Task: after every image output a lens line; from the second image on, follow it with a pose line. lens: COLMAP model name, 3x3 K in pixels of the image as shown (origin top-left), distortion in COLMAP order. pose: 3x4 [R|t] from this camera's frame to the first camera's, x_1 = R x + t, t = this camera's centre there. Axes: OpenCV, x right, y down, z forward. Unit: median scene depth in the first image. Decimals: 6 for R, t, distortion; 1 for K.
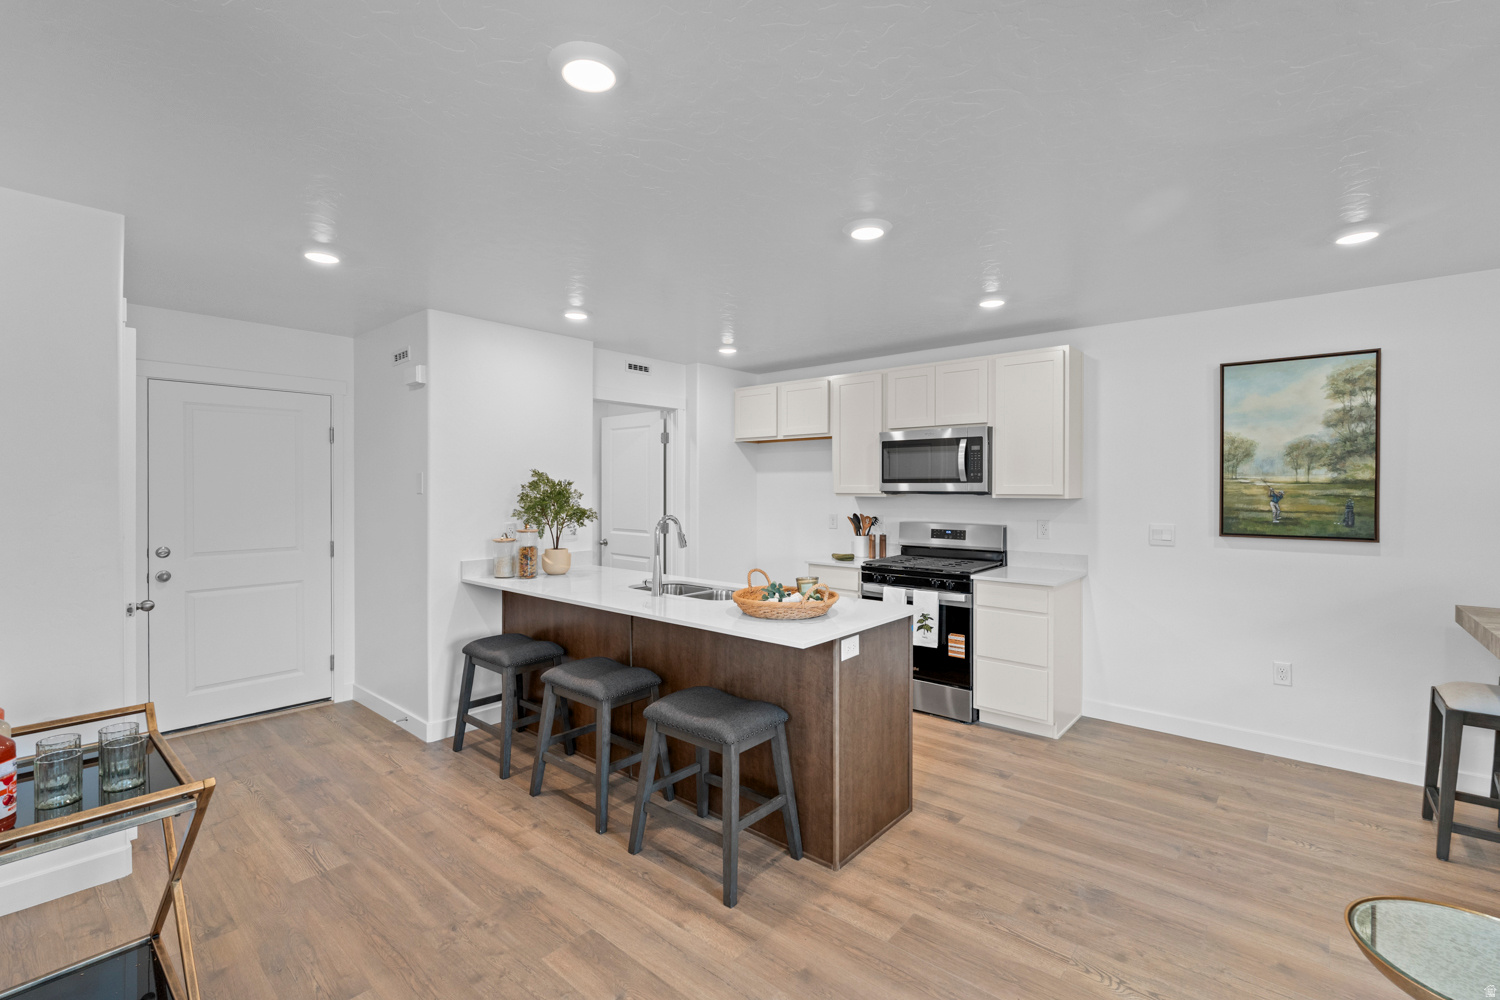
lens RADIAL K [[665.8, 0, 747.1], [0, 665.8, 490.0], [0, 0, 1]] dist [-0.006474, 0.000261]
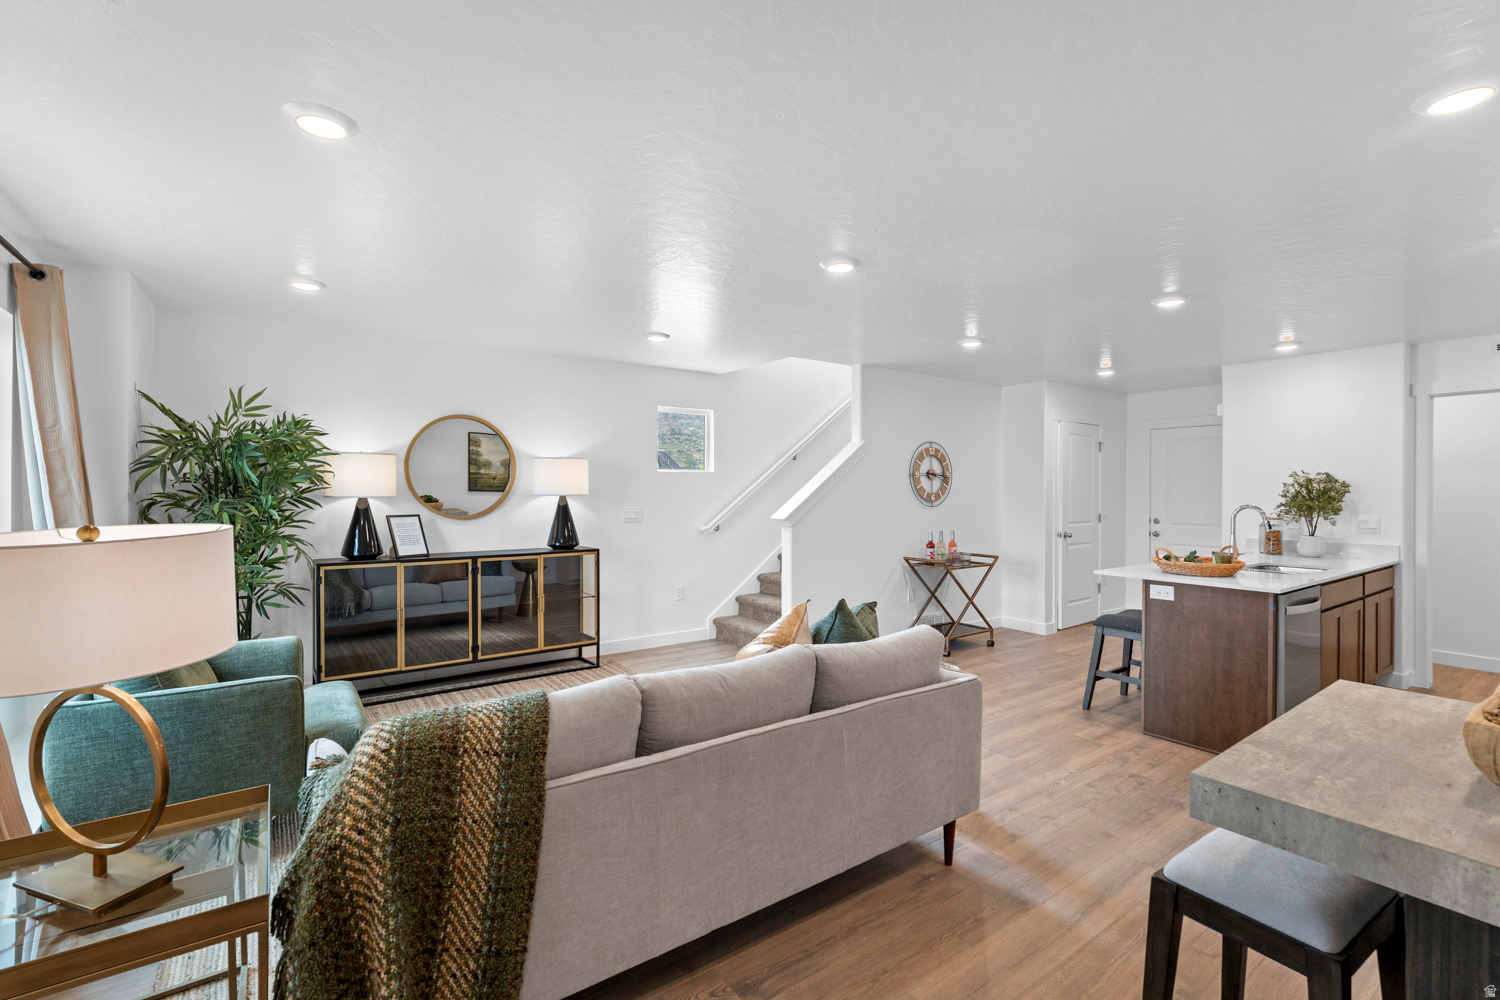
lens RADIAL K [[665.8, 0, 749.3], [0, 665.8, 491.4], [0, 0, 1]] dist [-0.006474, 0.000261]
pose [[-0.236340, 0.001947, -0.971668, 1.314888], [-0.006443, 0.999973, 0.003571, 0.012414], [0.971649, 0.007105, -0.236321, 0.344429]]
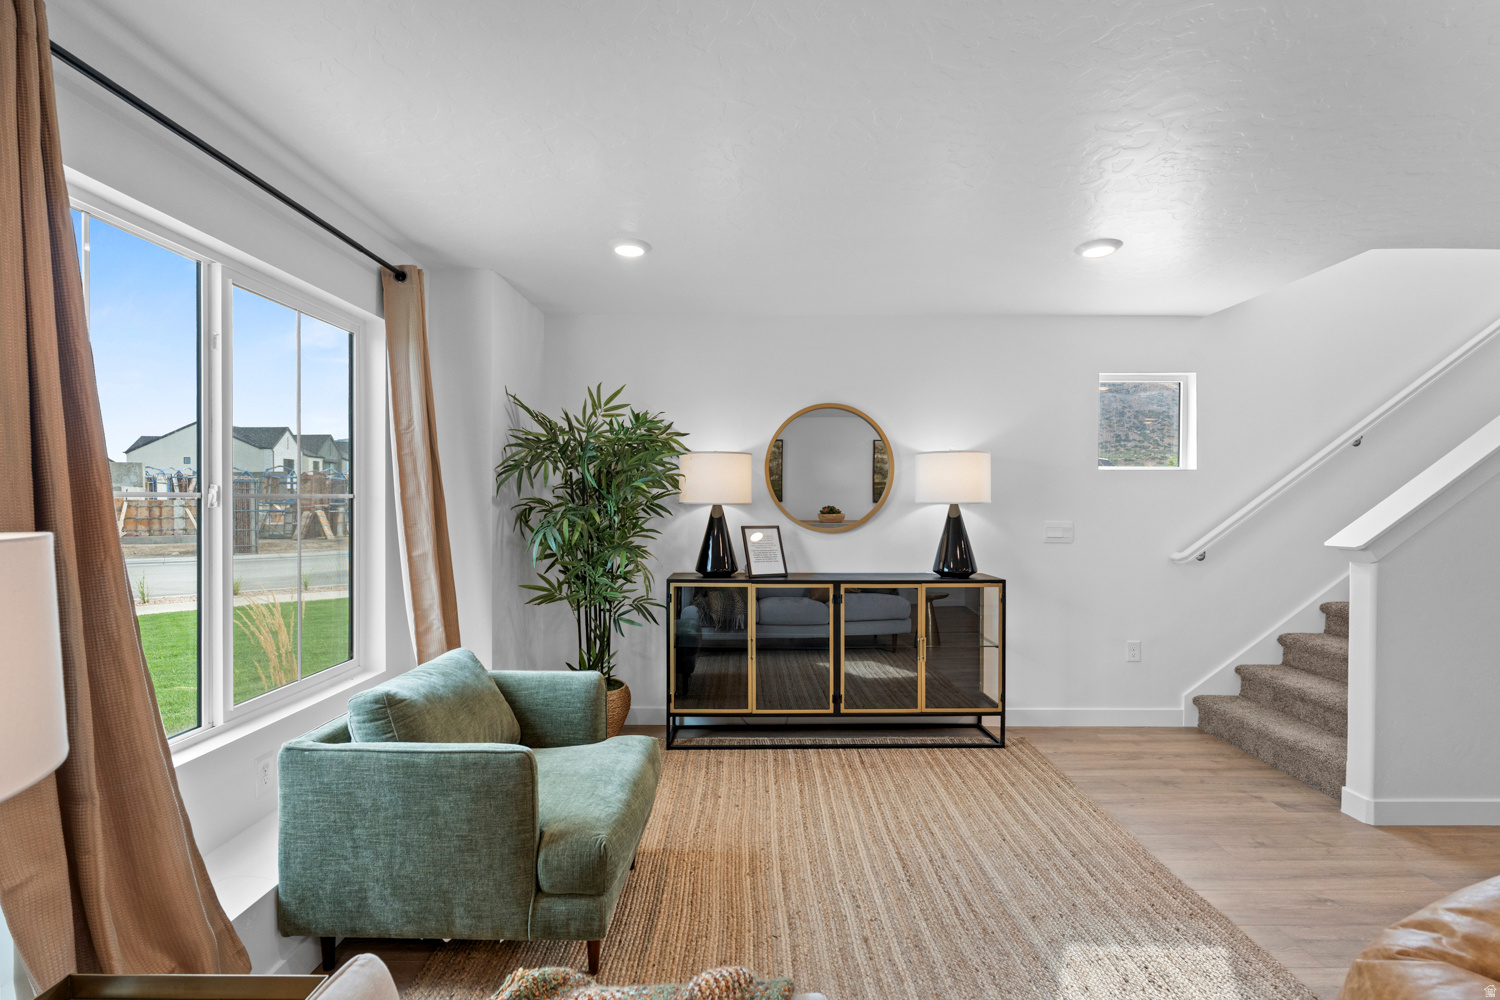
lens RADIAL K [[665.8, 0, 750.2], [0, 665.8, 508.5], [0, 0, 1]] dist [-0.006474, 0.000261]
pose [[-0.756469, 0.003804, -0.654019, 0.927464], [-0.005562, 0.999910, 0.012249, 0.026006], [0.654006, 0.012904, -0.756379, 0.191610]]
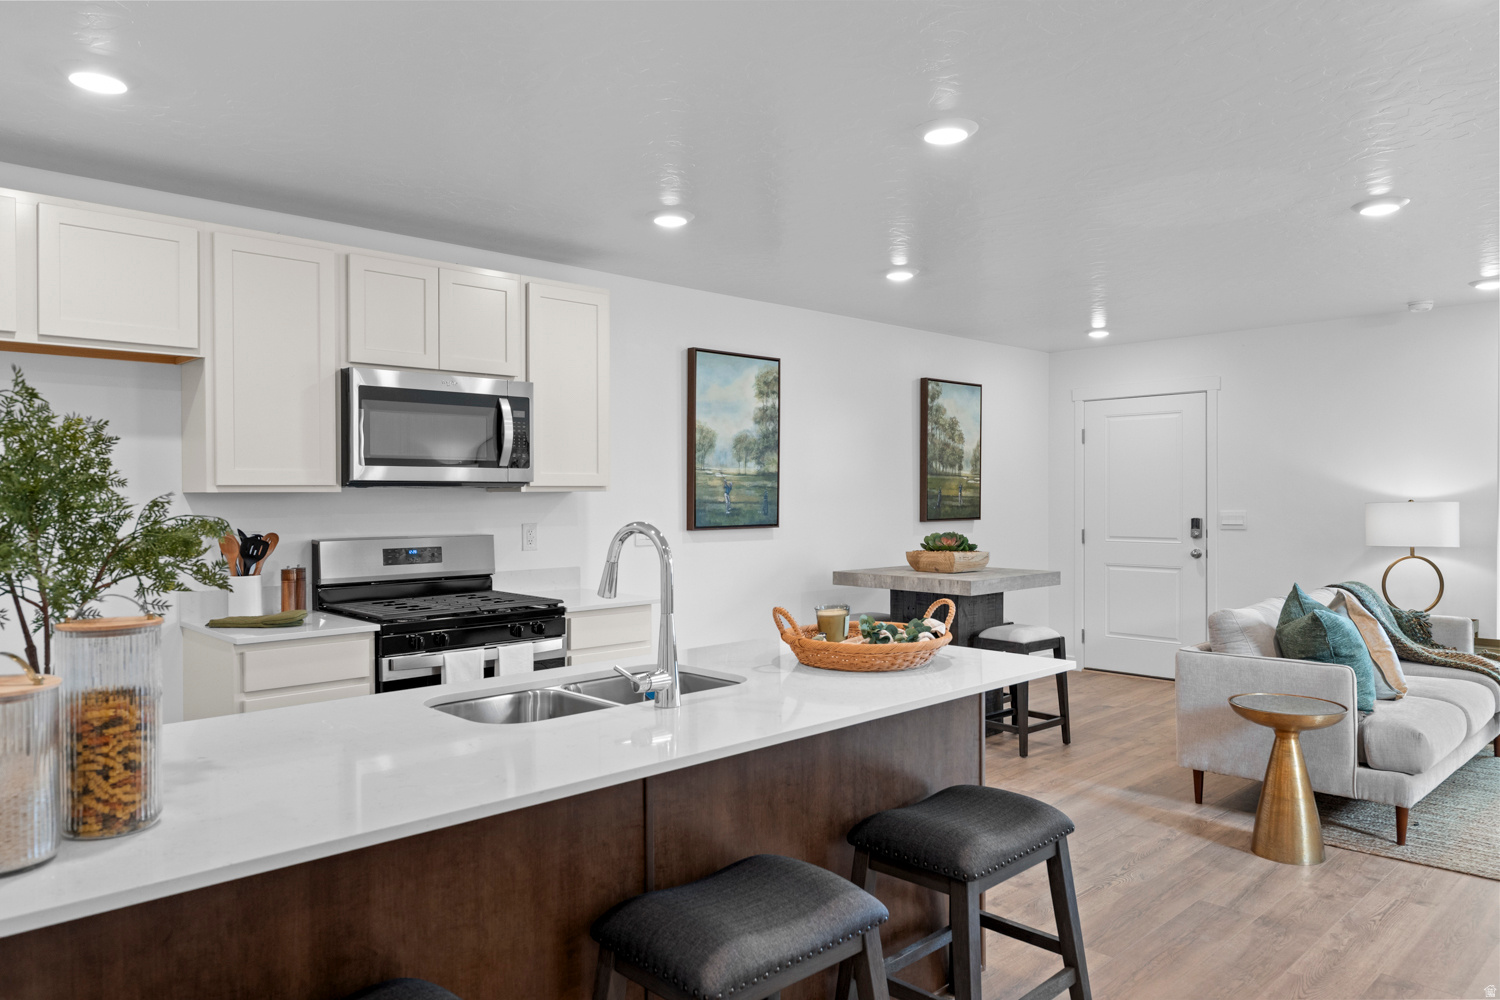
lens RADIAL K [[1009.5, 0, 761.2], [0, 1009.5, 500.2], [0, 0, 1]] dist [0.000898, -0.000473]
pose [[0.082834, -0.008275, 0.996529, -0.744543], [0.007342, 0.999943, 0.007693, 0.017415], [-0.996536, 0.006679, 0.082890, 0.829950]]
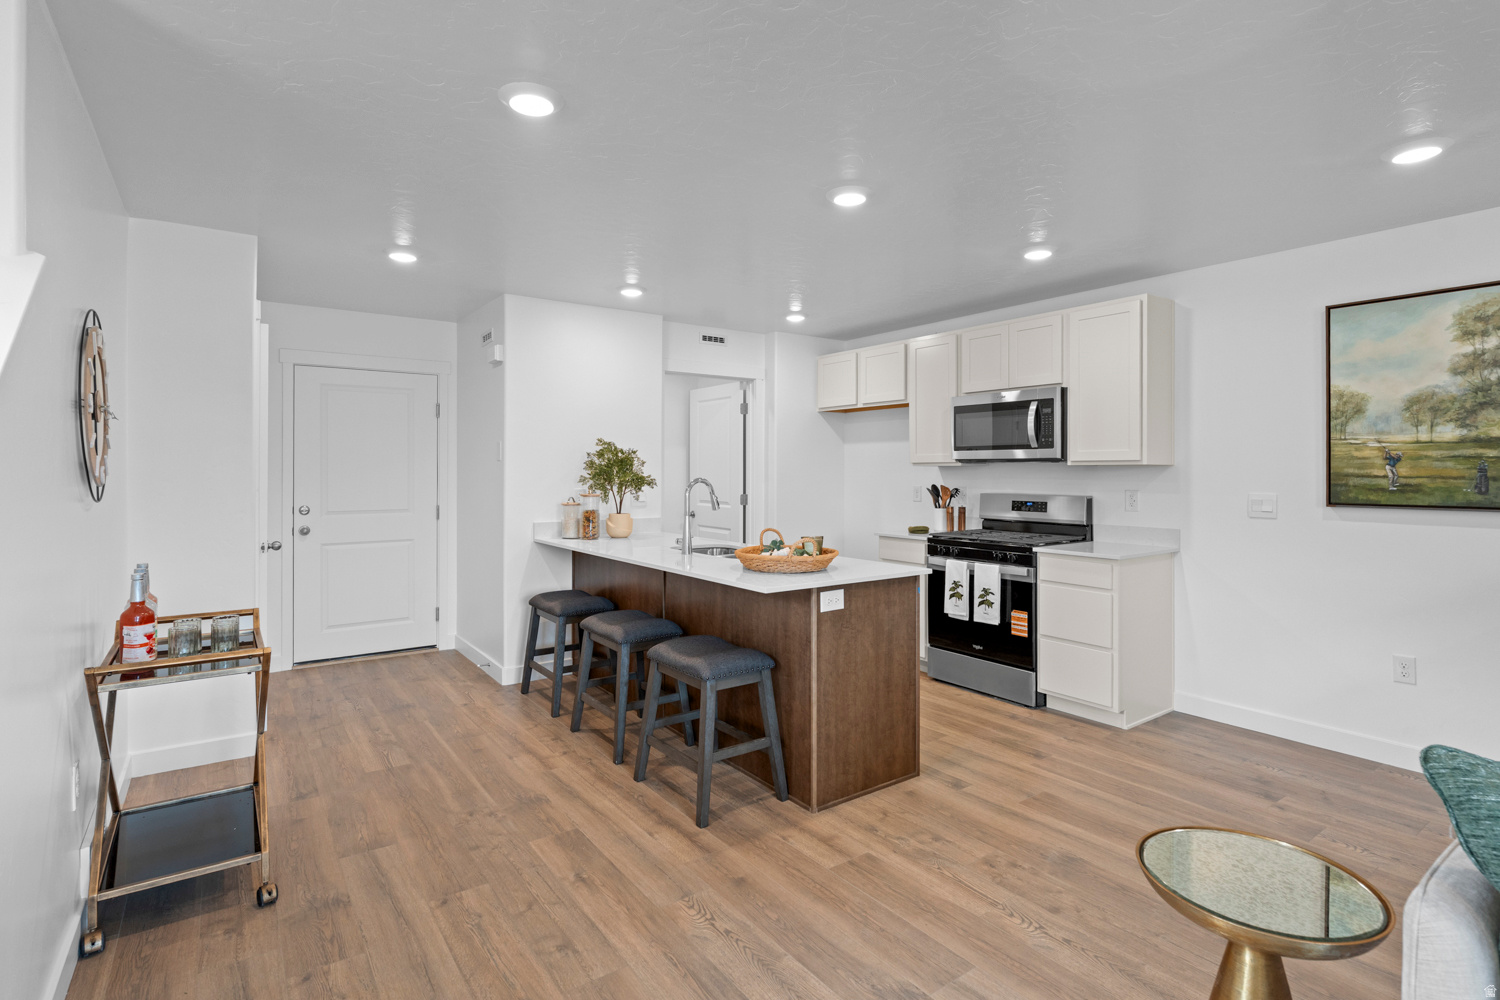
lens RADIAL K [[741.8, 0, 747.2], [0, 741.8, 468.0], [0, 0, 1]] dist [-0.005811, 0.000410]
pose [[0.971672, -0.001055, -0.236333, 0.221428], [-0.000839, 0.999968, -0.007912, 0.029640], [0.236334, 0.007886, 0.971640, -0.113105]]
